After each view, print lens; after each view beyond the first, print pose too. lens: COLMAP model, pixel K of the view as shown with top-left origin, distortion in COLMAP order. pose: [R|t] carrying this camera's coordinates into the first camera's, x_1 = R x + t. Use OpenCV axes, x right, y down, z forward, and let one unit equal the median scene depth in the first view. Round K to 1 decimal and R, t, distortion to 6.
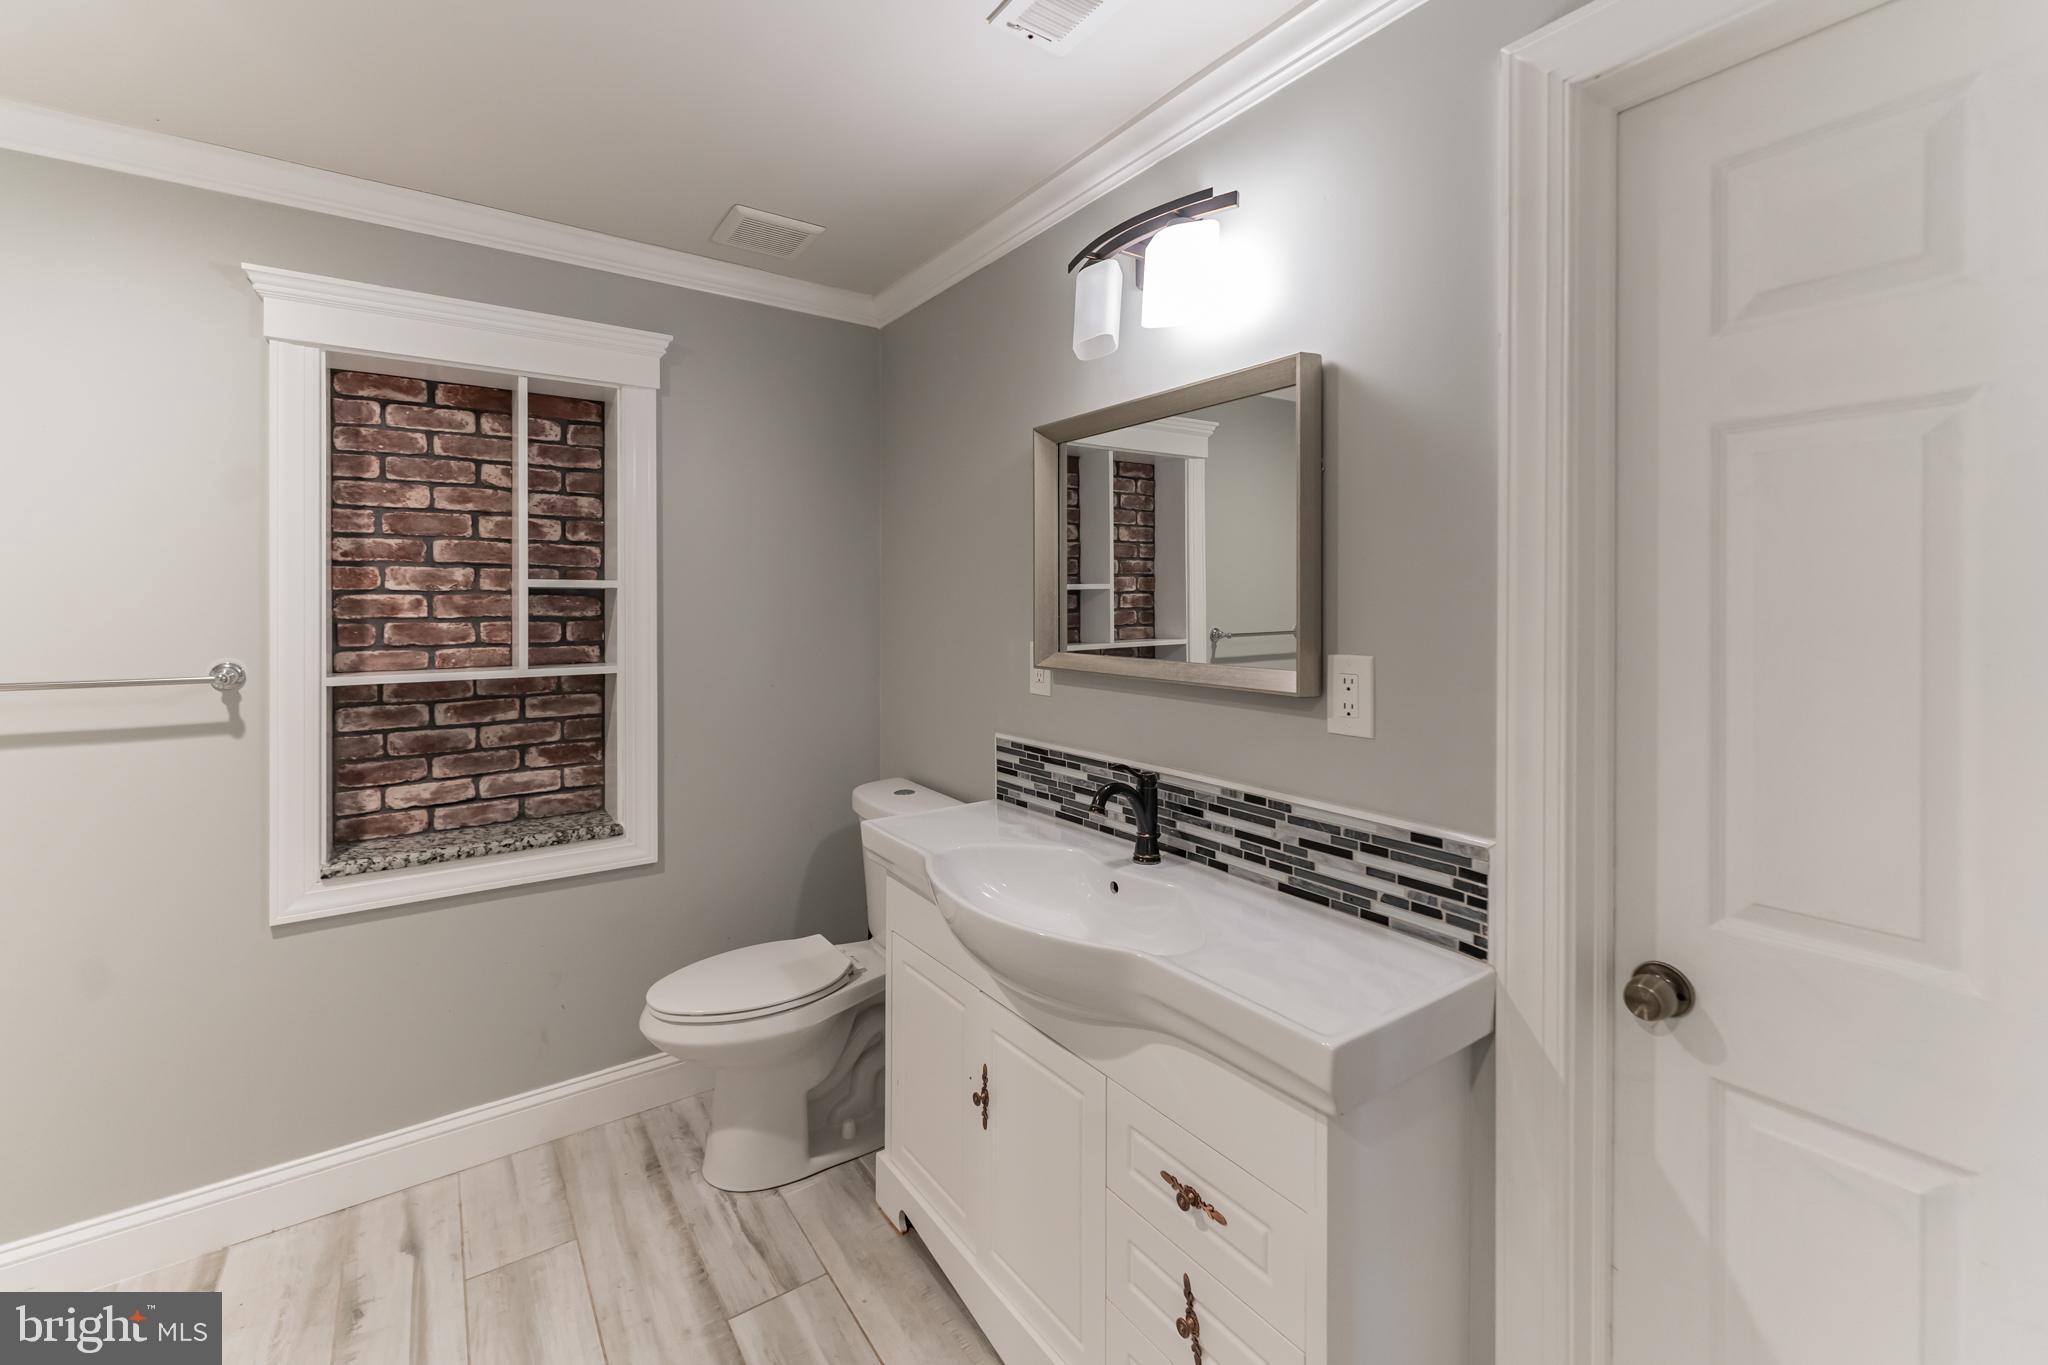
lens RADIAL K [[845.5, 0, 1018.6], [0, 845.5, 683.6], [0, 0, 1]] dist [-0.000613, -0.000416]
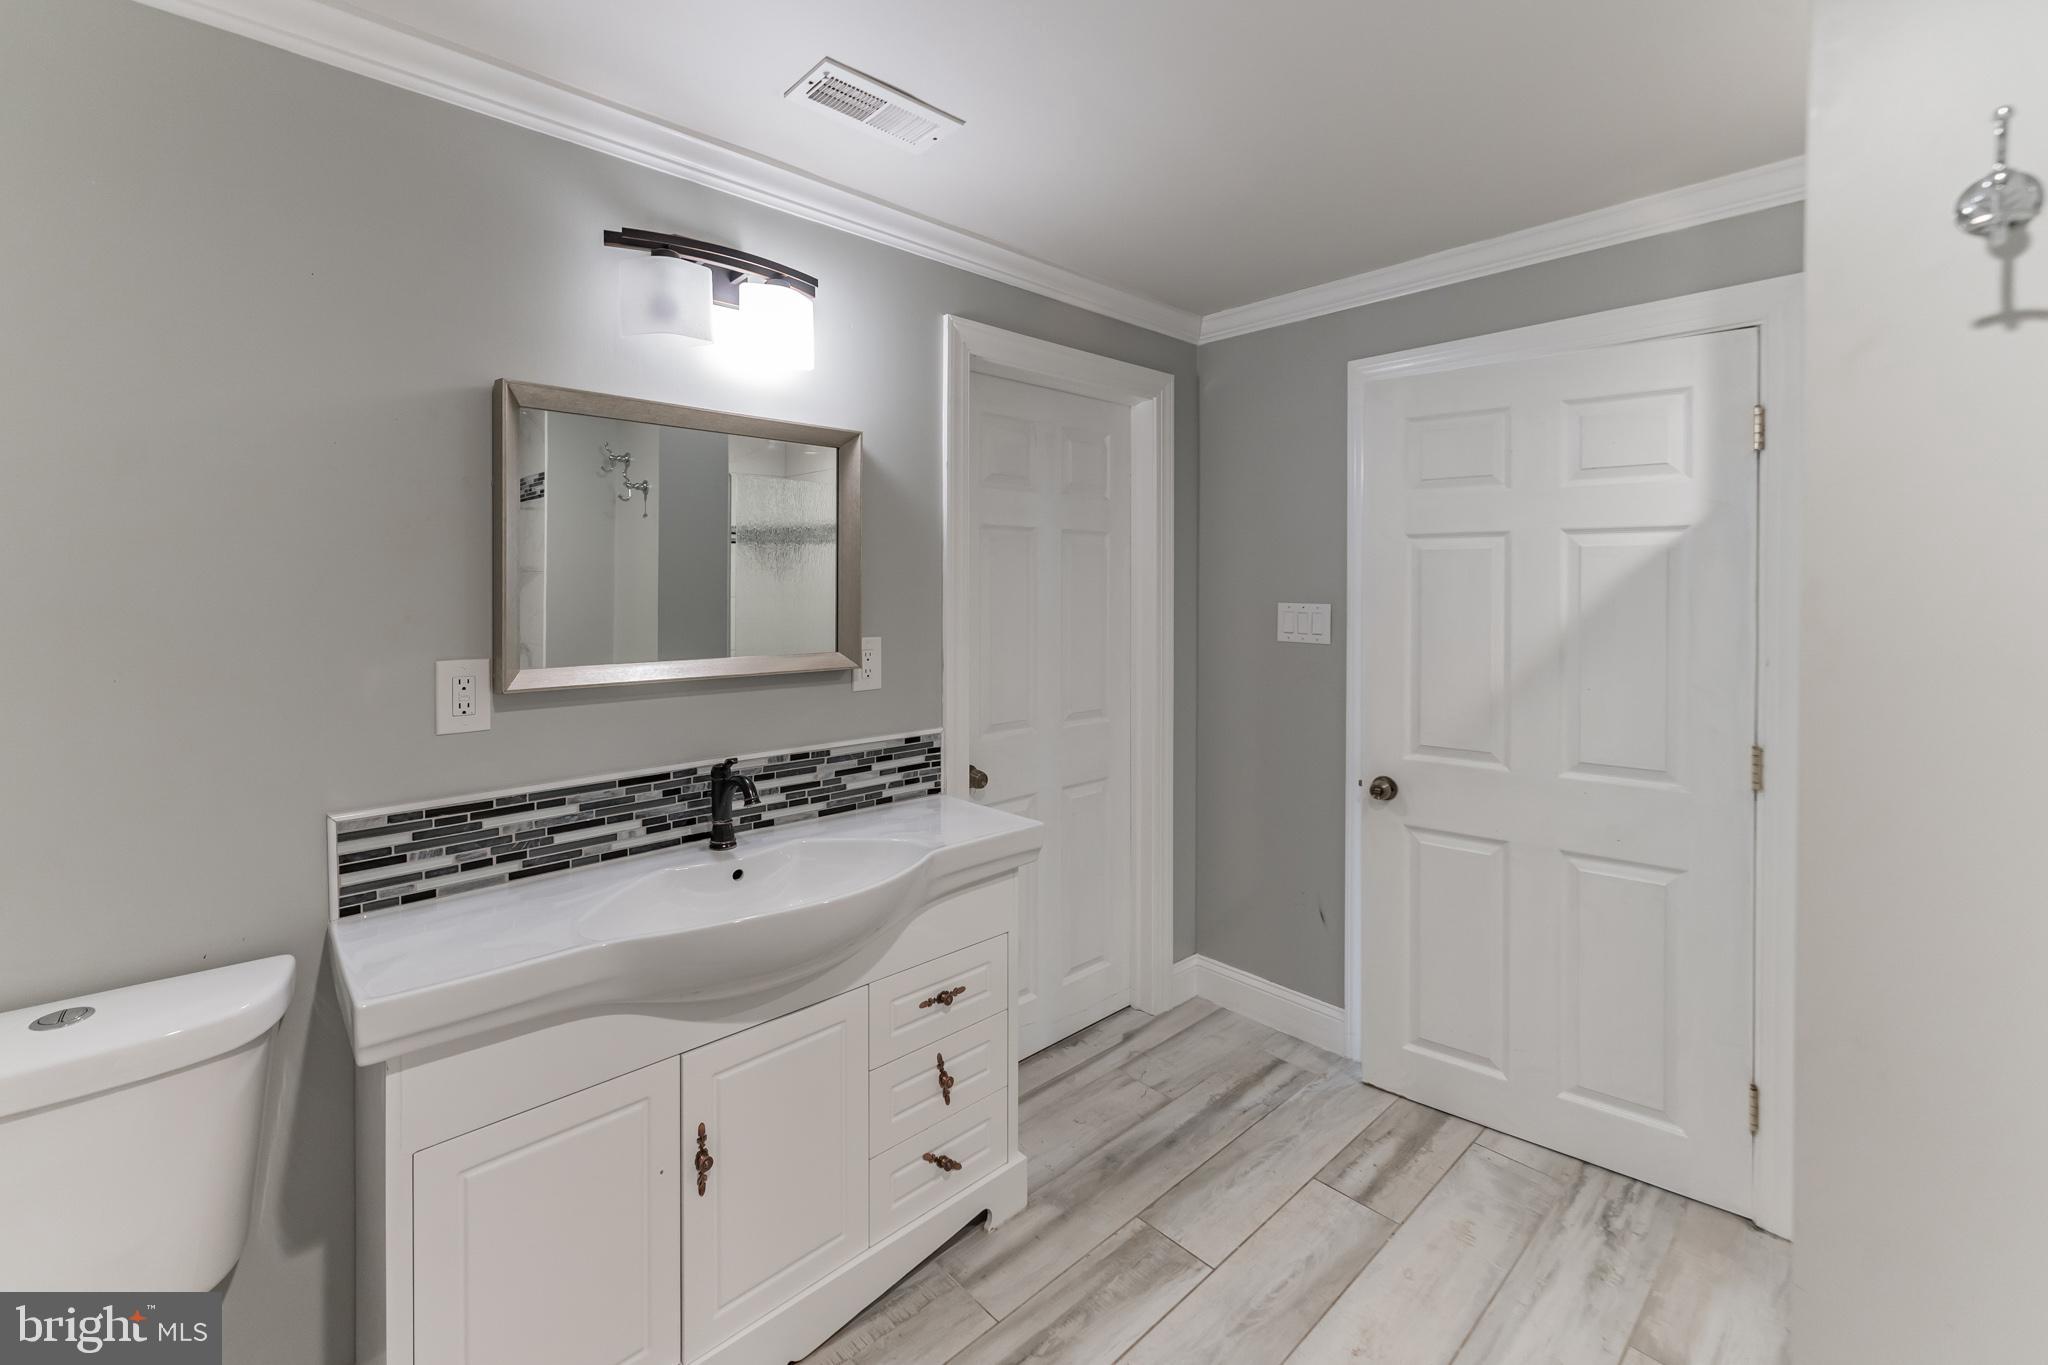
lens RADIAL K [[845.5, 0, 1019.7], [0, 845.5, 681.7], [0, 0, 1]] dist [-0.000613, -0.000416]
pose [[-0.130116, -0.112552, 0.985090, -1.041964], [0.088927, 0.988207, 0.124654, -0.108716], [-0.987503, 0.103821, -0.118572, 0.825009]]
